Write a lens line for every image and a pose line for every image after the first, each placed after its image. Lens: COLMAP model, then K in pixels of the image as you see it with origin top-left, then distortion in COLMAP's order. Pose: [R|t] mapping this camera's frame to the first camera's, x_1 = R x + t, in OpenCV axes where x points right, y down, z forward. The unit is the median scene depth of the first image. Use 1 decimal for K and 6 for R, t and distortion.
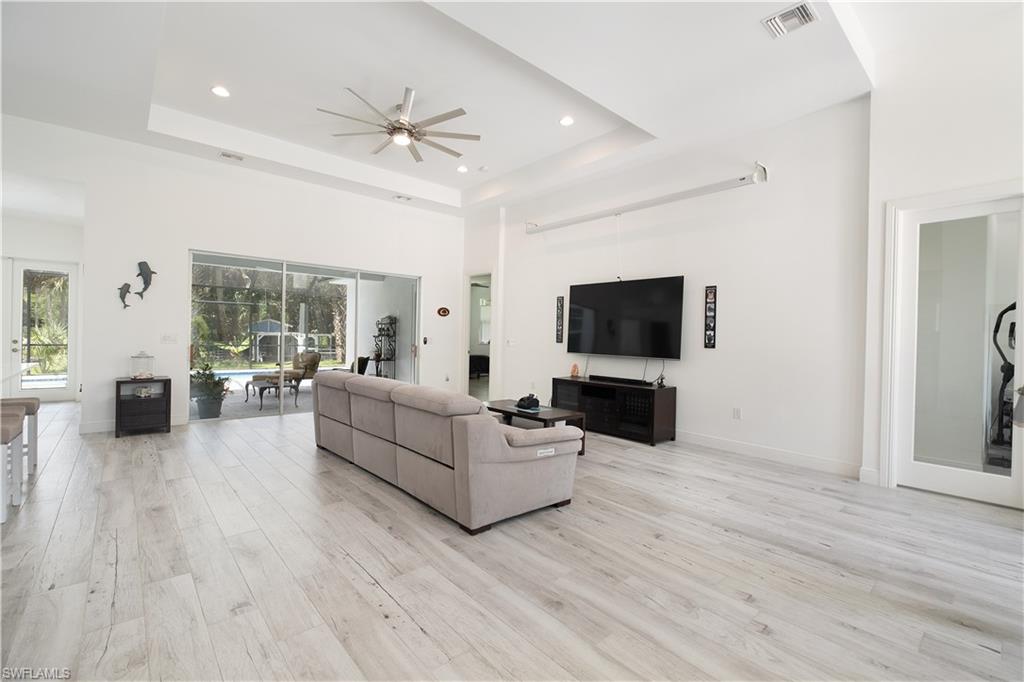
lens RADIAL K [[443.5, 0, 509.0], [0, 443.5, 338.2], [0, 0, 1]] dist [0.001276, -0.002420]
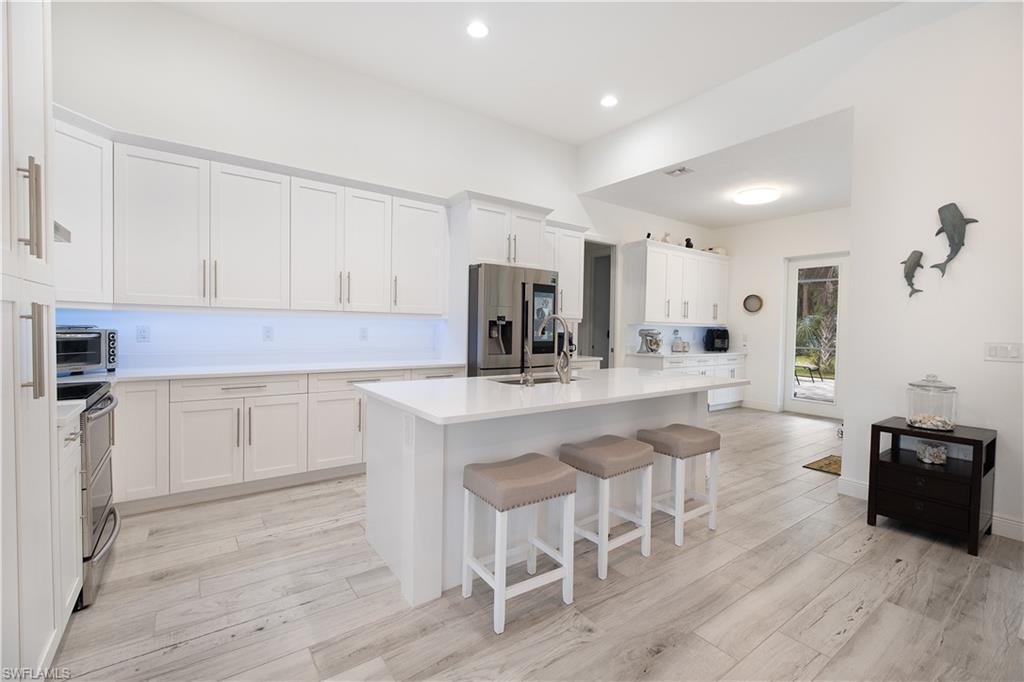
lens RADIAL K [[443.5, 0, 511.3], [0, 443.5, 339.6], [0, 0, 1]] dist [0.001276, -0.002420]
pose [[-0.089118, 0.009765, -0.995973, -0.256522], [-0.025518, 0.999601, 0.012083, -0.005845], [0.995694, 0.026492, -0.088833, 0.538013]]
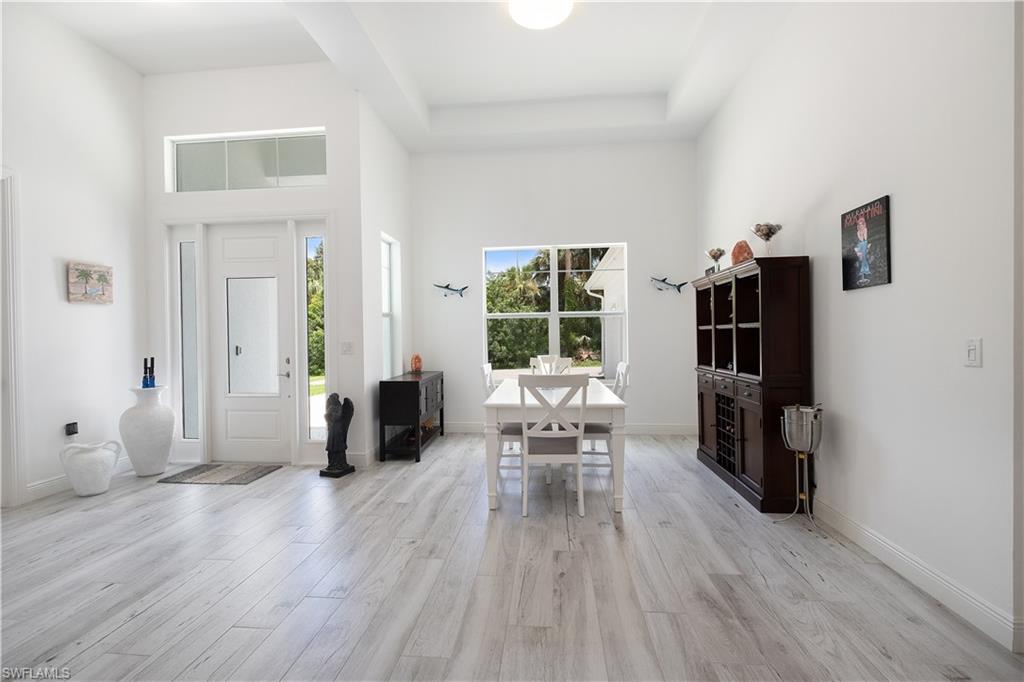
lens RADIAL K [[443.5, 0, 510.9], [0, 443.5, 338.3], [0, 0, 1]] dist [0.001276, -0.002420]
pose [[-0.686458, -0.019419, 0.726910, -0.186440], [0.001903, 0.999592, 0.028500, -0.004011], [-0.727167, 0.020947, -0.686141, 0.508877]]
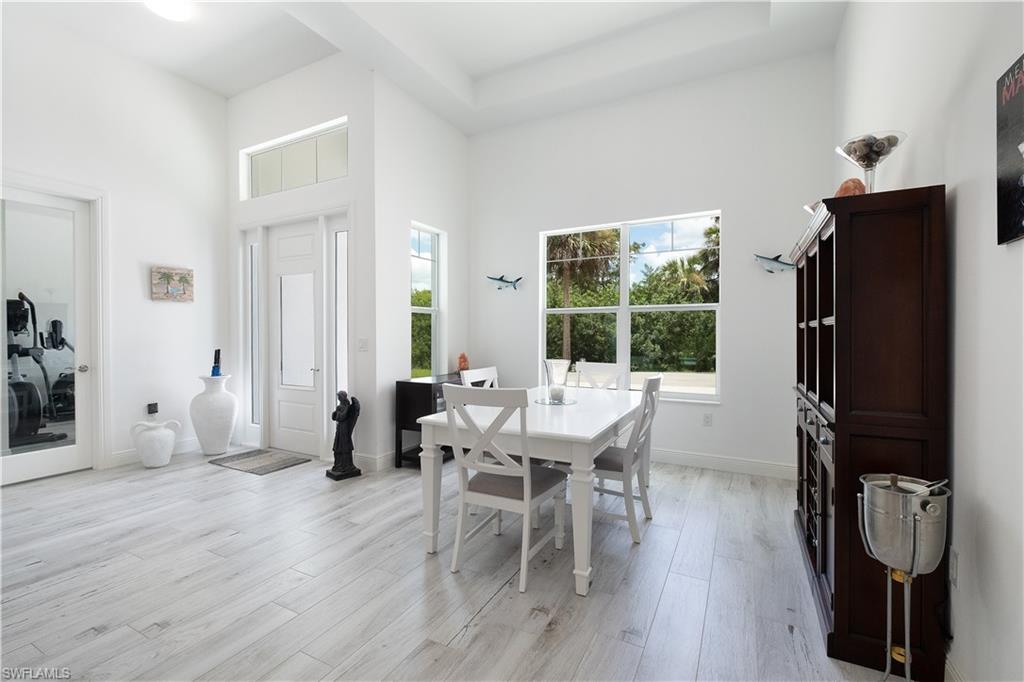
lens RADIAL K [[443.5, 0, 511.2], [0, 443.5, 339.2], [0, 0, 1]] dist [0.001276, -0.002420]
pose [[-0.358943, -0.033696, 0.932751, -0.204493], [-0.002436, 0.999379, 0.035166, -0.001176], [-0.933356, 0.010351, -0.358802, 0.220894]]
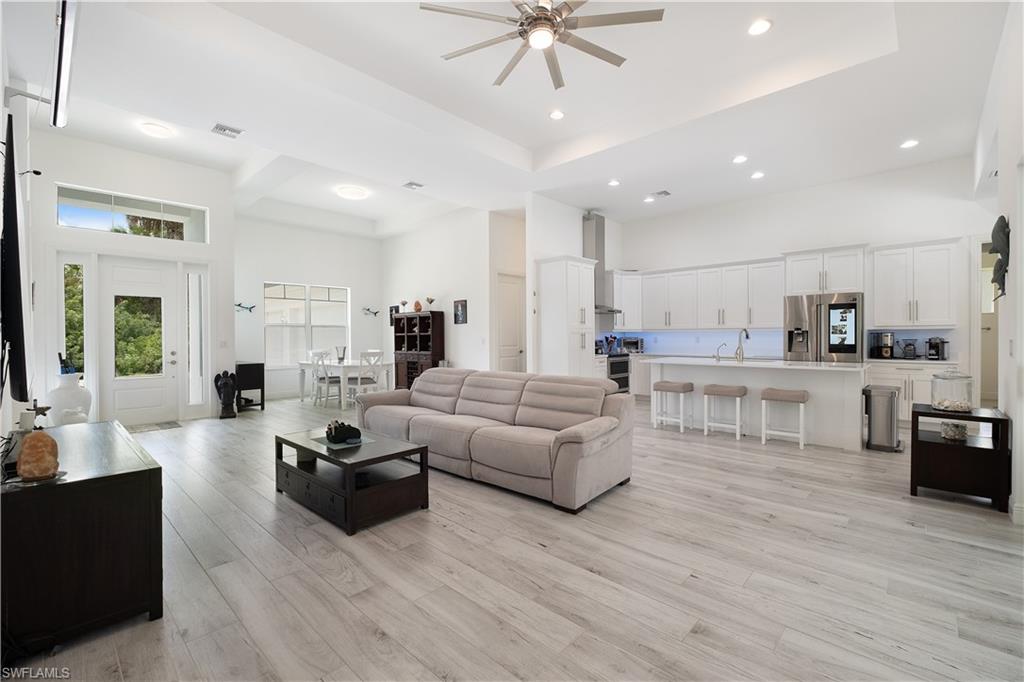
lens RADIAL K [[443.5, 0, 504.9], [0, 443.5, 339.3], [0, 0, 1]] dist [0.001276, -0.002420]
pose [[-0.995882, -0.013431, -0.089660, -0.121419], [-0.014711, 0.999799, 0.013626, -0.009774], [0.089459, 0.014888, -0.995879, 1.538405]]
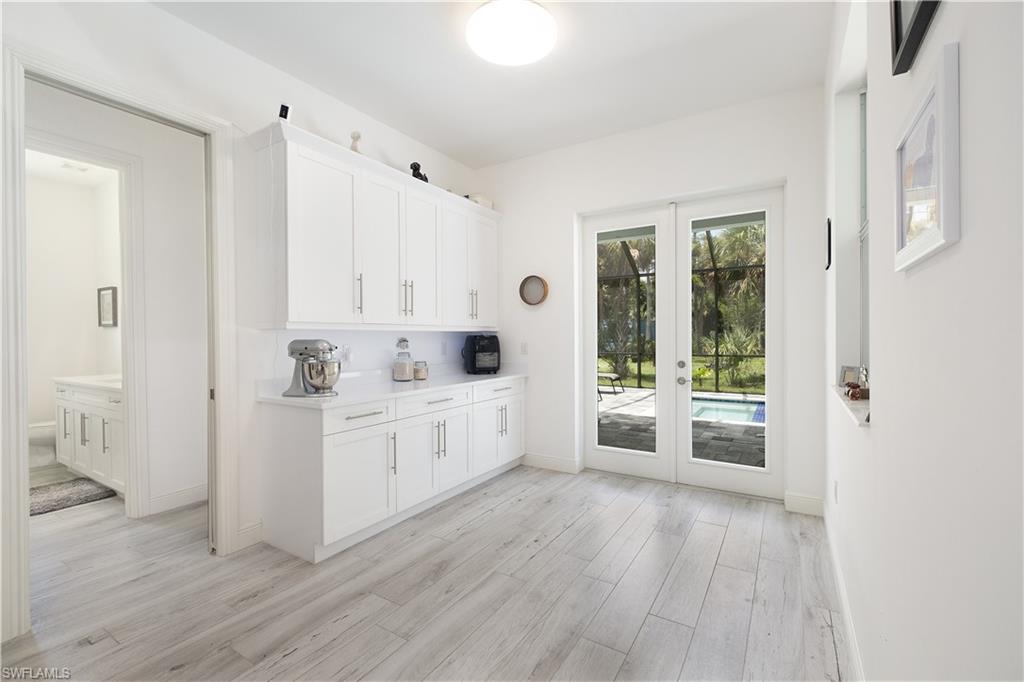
lens RADIAL K [[443.5, 0, 516.4], [0, 443.5, 338.0], [0, 0, 1]] dist [0.001276, -0.002420]
pose [[0.300864, -0.014287, -0.953560, -0.886672], [0.006670, 0.999895, -0.012877, -0.022282], [0.953644, -0.002486, 0.300927, 0.860990]]
